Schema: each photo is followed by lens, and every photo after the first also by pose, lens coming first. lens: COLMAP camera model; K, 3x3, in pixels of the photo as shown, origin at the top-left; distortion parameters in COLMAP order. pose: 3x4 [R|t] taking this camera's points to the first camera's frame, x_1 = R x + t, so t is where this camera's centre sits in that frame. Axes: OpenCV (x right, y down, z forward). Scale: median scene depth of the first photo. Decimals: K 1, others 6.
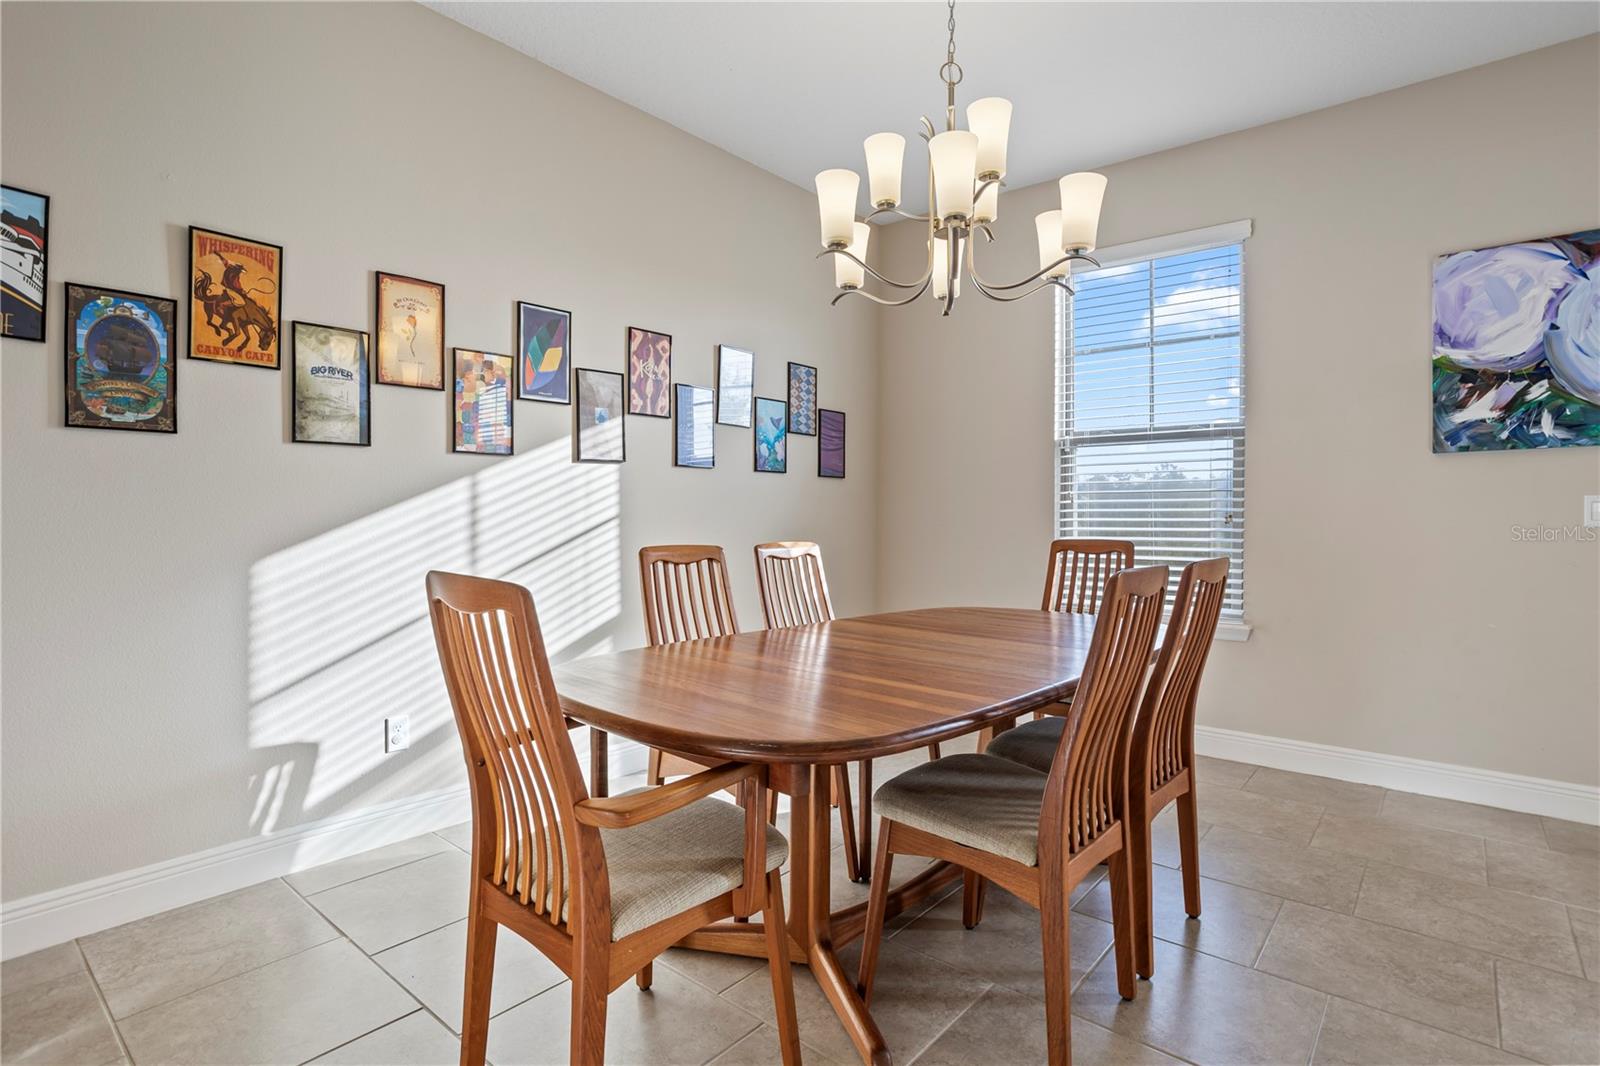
lens RADIAL K [[797.4, 0, 789.6], [0, 797.4, 522.3], [0, 0, 1]] dist [-0.049740, 0.022152]
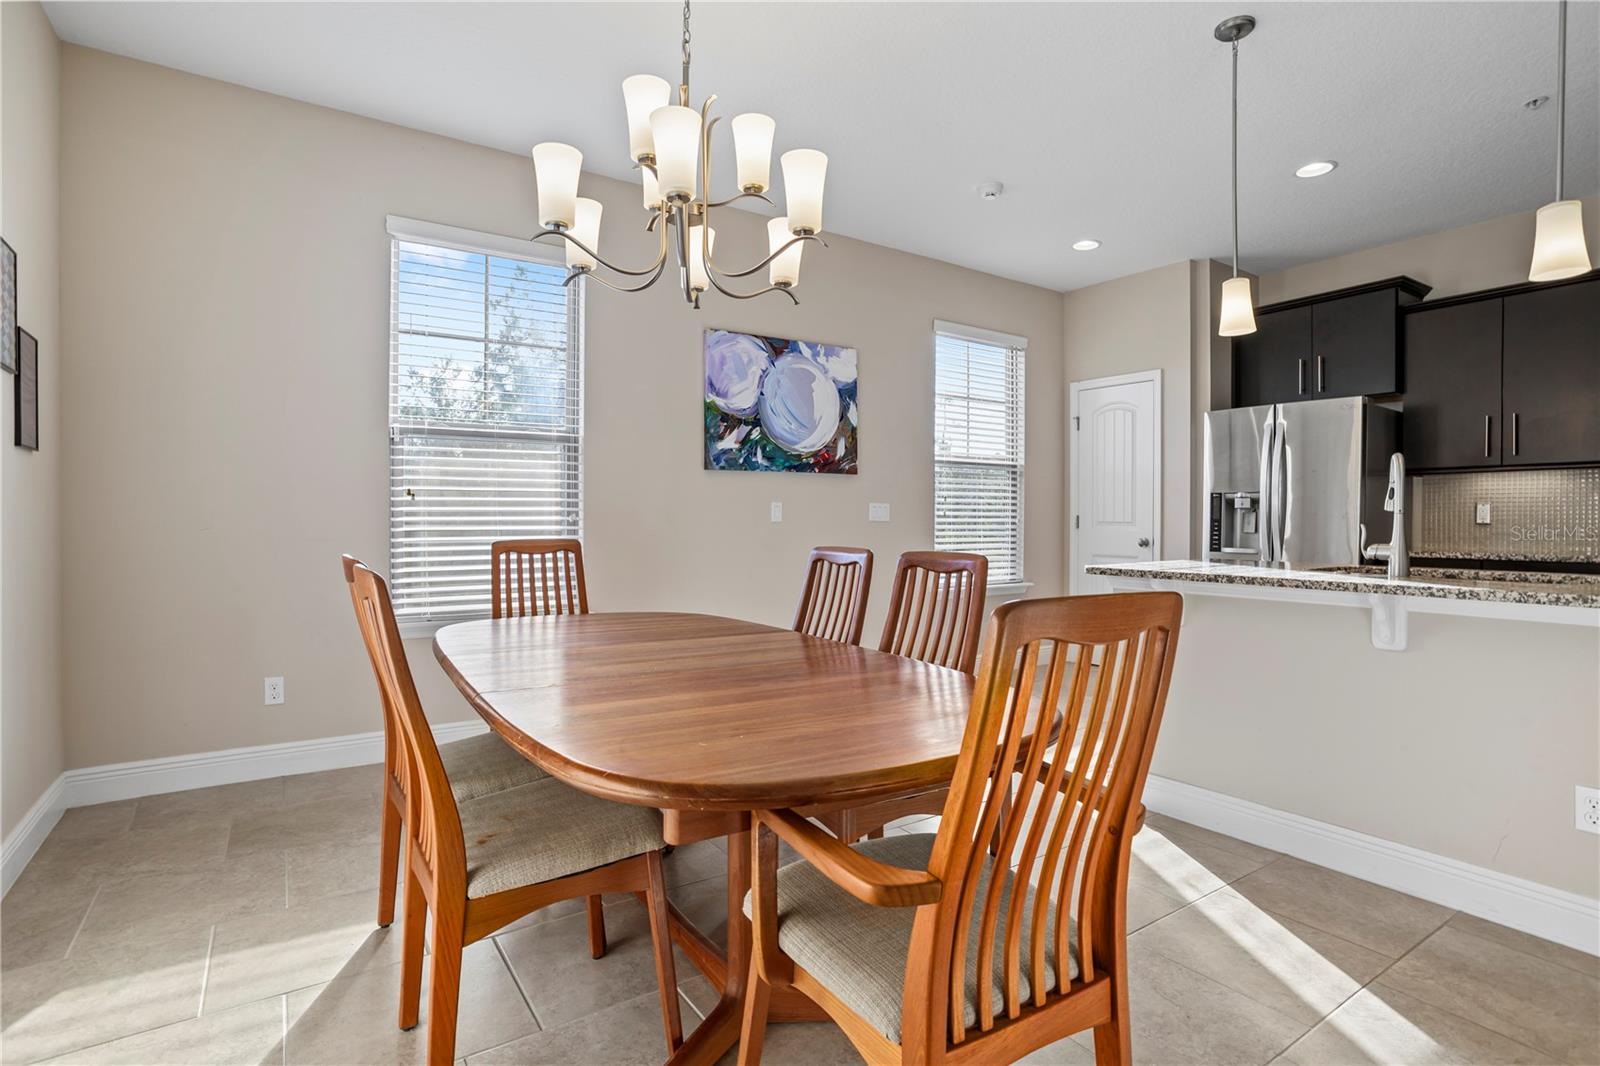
lens RADIAL K [[797.4, 0, 801.1], [0, 797.4, 528.3], [0, 0, 1]] dist [-0.049740, 0.022152]
pose [[0.270690, -0.014757, 0.962554, -0.514445], [0.006861, 0.999887, 0.013400, -0.002297], [-0.962642, 0.002977, 0.270760, 0.469783]]
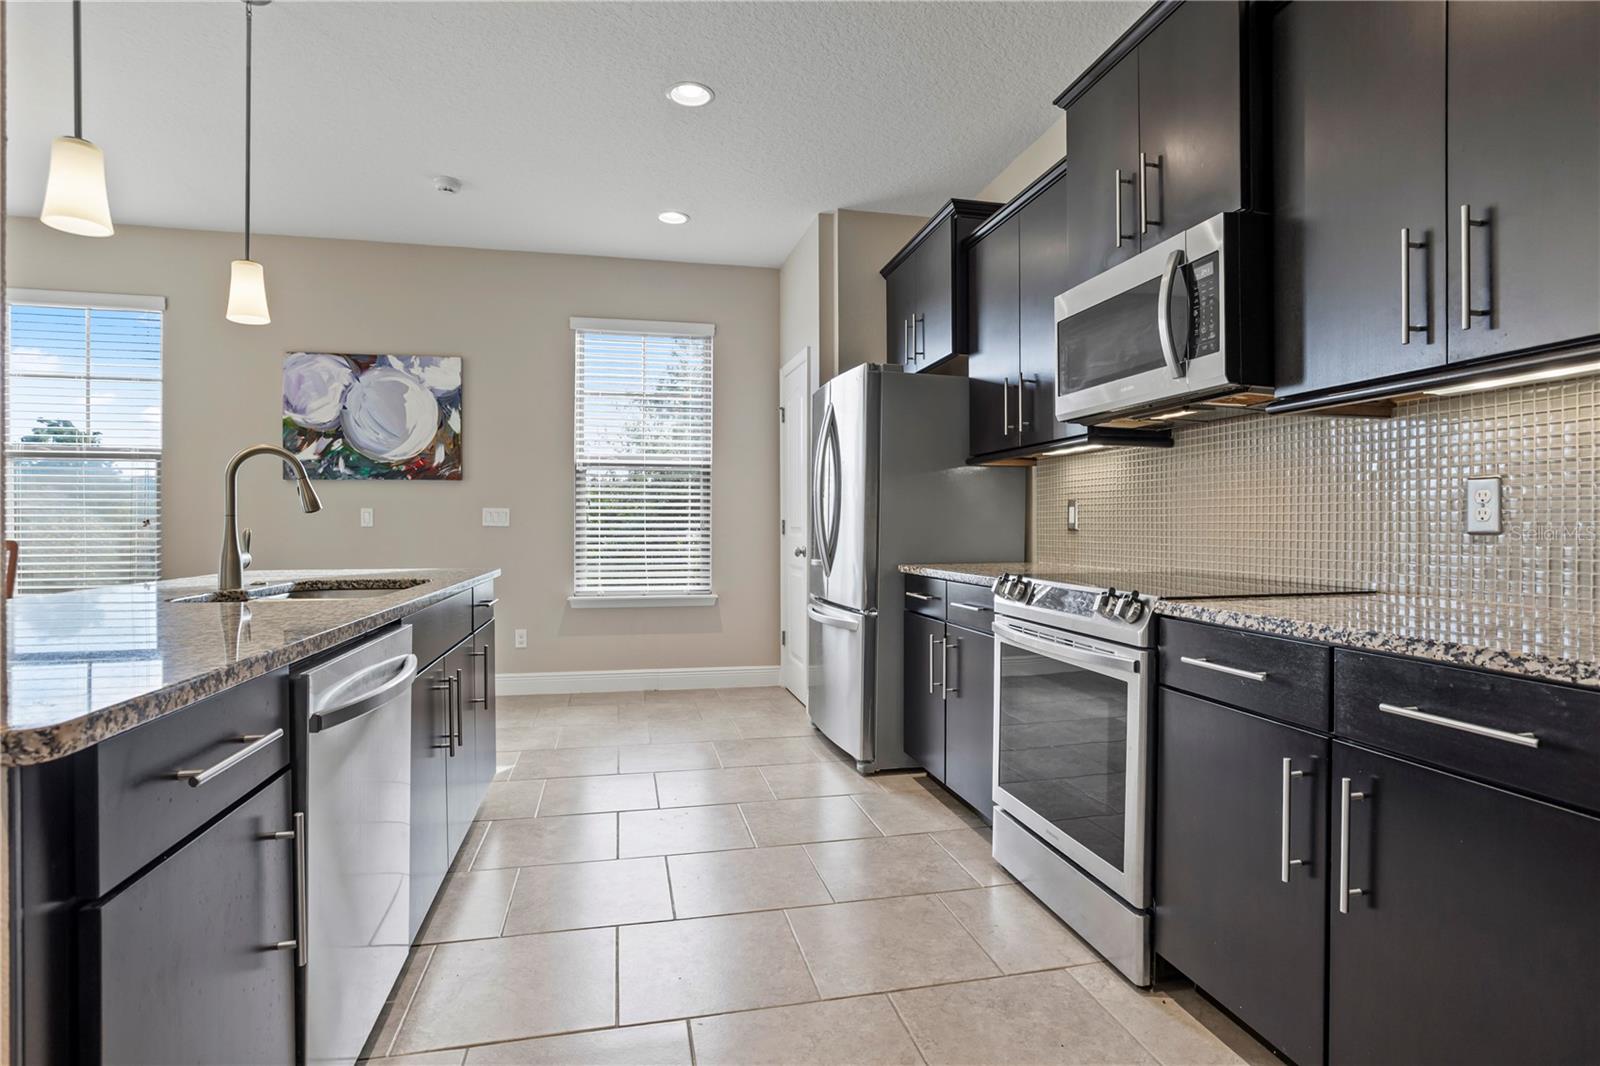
lens RADIAL K [[797.4, 0, 798.8], [0, 797.4, 522.3], [0, 0, 1]] dist [-0.049740, 0.022152]
pose [[0.598262, -0.003591, 0.801293, 0.204251], [0.008819, 0.999959, -0.002103, 0.007449], [-0.801252, 0.008325, 0.598269, -0.761542]]
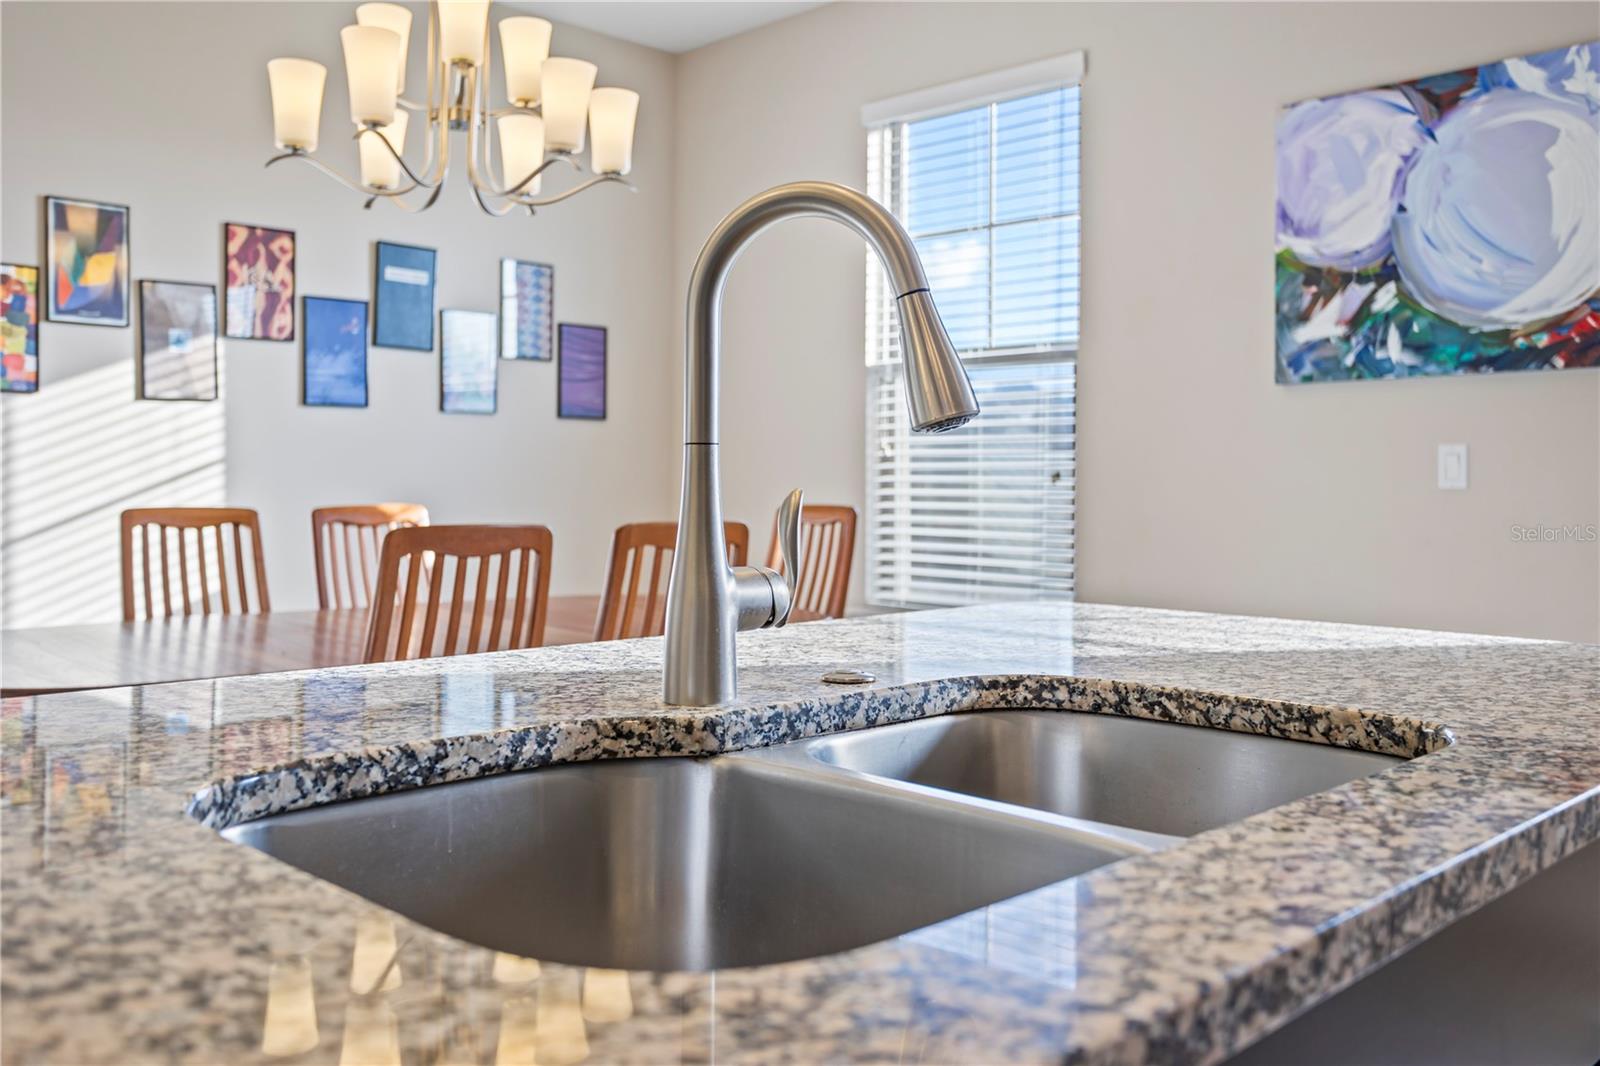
lens RADIAL K [[1346.8, 0, 788.3], [0, 1346.8, 485.4], [0, 0, 1]] dist [-0.009519, 0.028618]
pose [[0.995812, 0.005059, -0.091285, 0.514771], [-0.005301, 0.999983, -0.002411, 0.008255], [0.091271, 0.002885, 0.995822, -0.270543]]
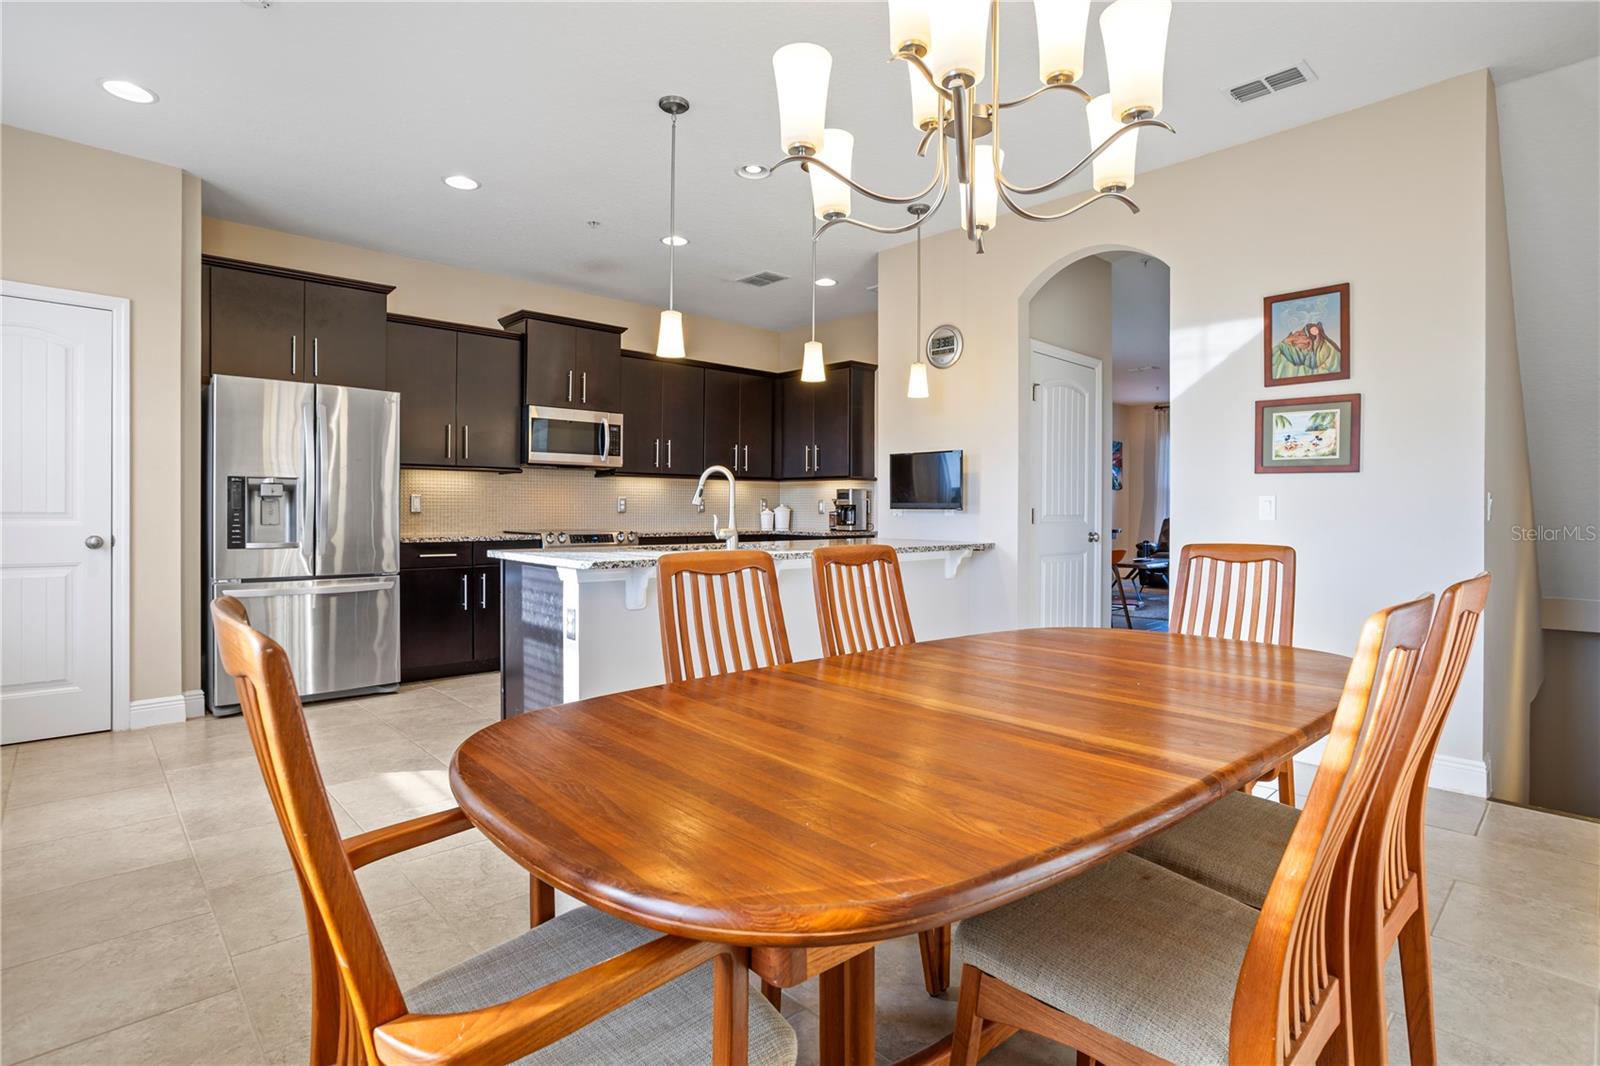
lens RADIAL K [[797.4, 0, 806.5], [0, 797.4, 526.8], [0, 0, 1]] dist [-0.049740, 0.022152]
pose [[-0.994229, -0.011784, 0.106627, 0.207866], [-0.008663, 0.999522, 0.029687, -0.010937], [-0.106925, 0.028592, -0.993856, 1.331451]]
